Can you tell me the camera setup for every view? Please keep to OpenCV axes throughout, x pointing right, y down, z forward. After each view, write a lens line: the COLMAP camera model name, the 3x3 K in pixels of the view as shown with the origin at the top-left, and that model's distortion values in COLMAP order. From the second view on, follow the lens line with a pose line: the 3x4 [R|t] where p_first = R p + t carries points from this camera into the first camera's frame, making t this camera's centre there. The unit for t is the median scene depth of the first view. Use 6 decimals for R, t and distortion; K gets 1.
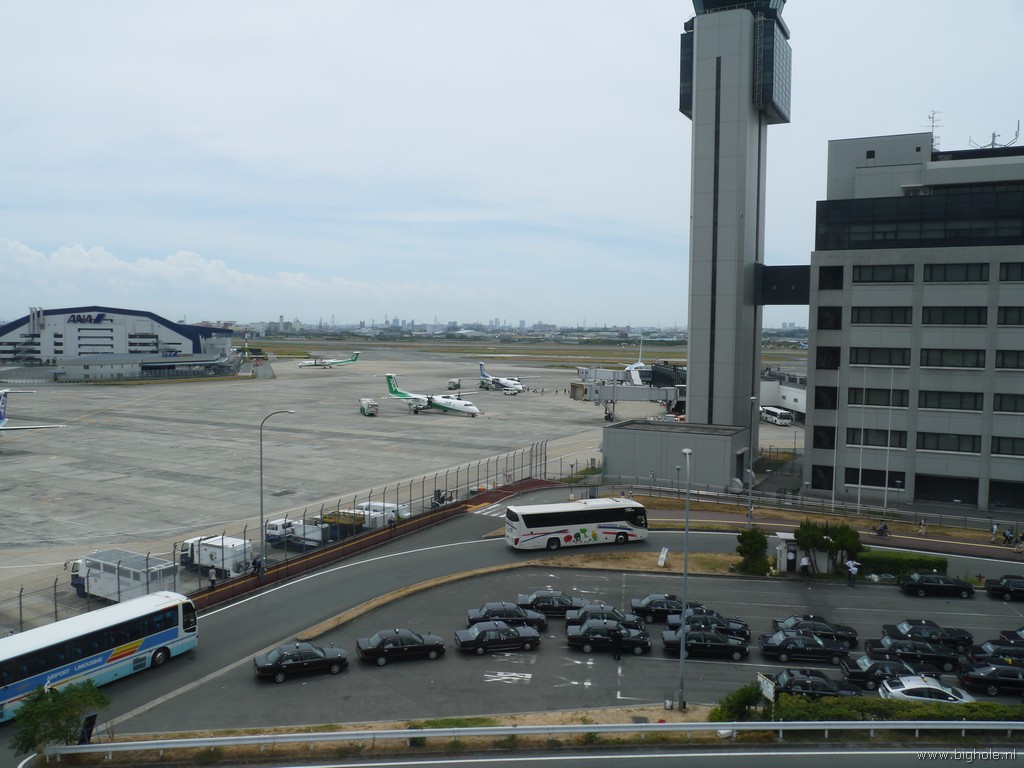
lens RADIAL K [[828.4, 0, 512.0], [0, 828.4, 384.0], [0, 0, 1]] dist [0.001347, 0.010681]
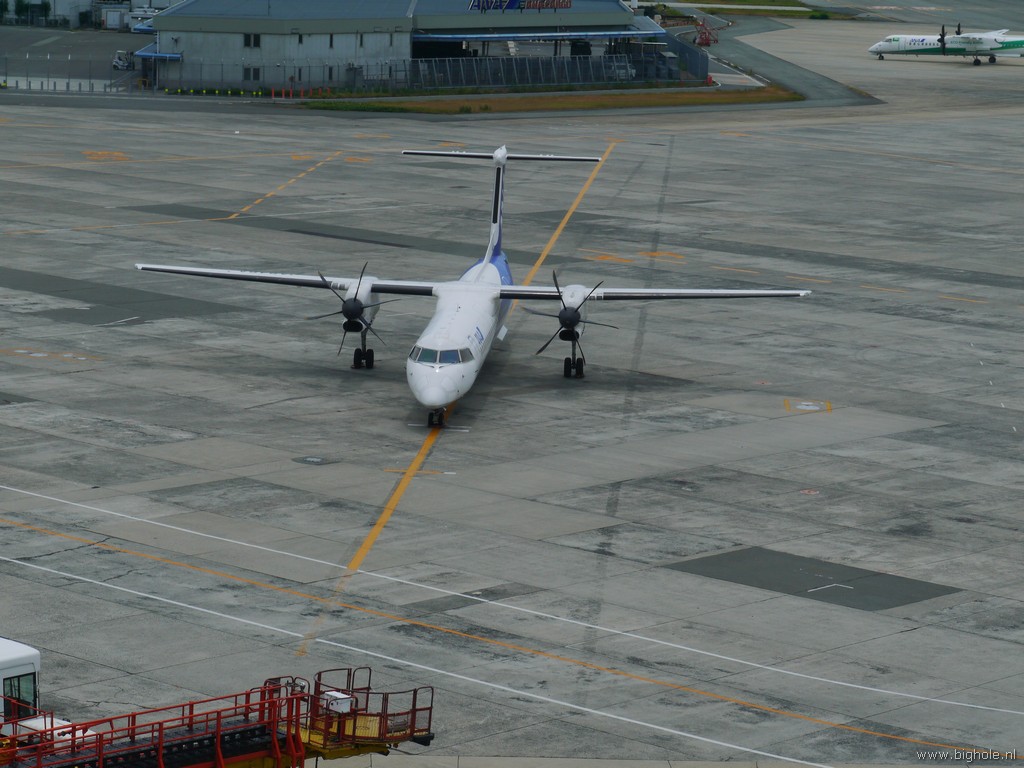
lens RADIAL K [[3189.2, 0, 512.0], [0, 3189.2, 384.0], [0, 0, 1]] dist [-0.029788, 0.470185]
pose [[0.975667, 0.054670, -0.212335, -0.151477], [-0.036073, 0.995244, 0.090493, -0.004356], [0.216272, -0.080632, 0.972998, -0.011910]]
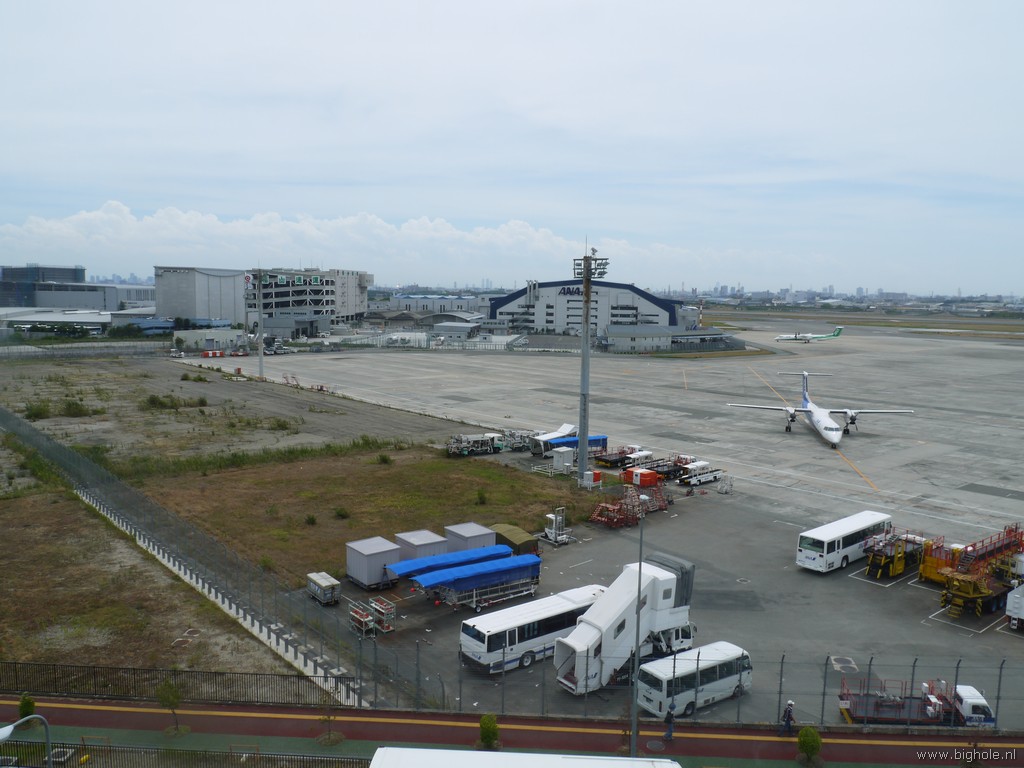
lens RADIAL K [[828.4, 0, 512.0], [0, 828.4, 384.0], [0, 0, 1]] dist [0.001347, 0.010681]
pose [[0.947953, 0.041880, -0.315644, -0.245150], [-0.028364, 0.998478, 0.047295, -0.006990], [0.317145, -0.035880, 0.947698, -0.043775]]
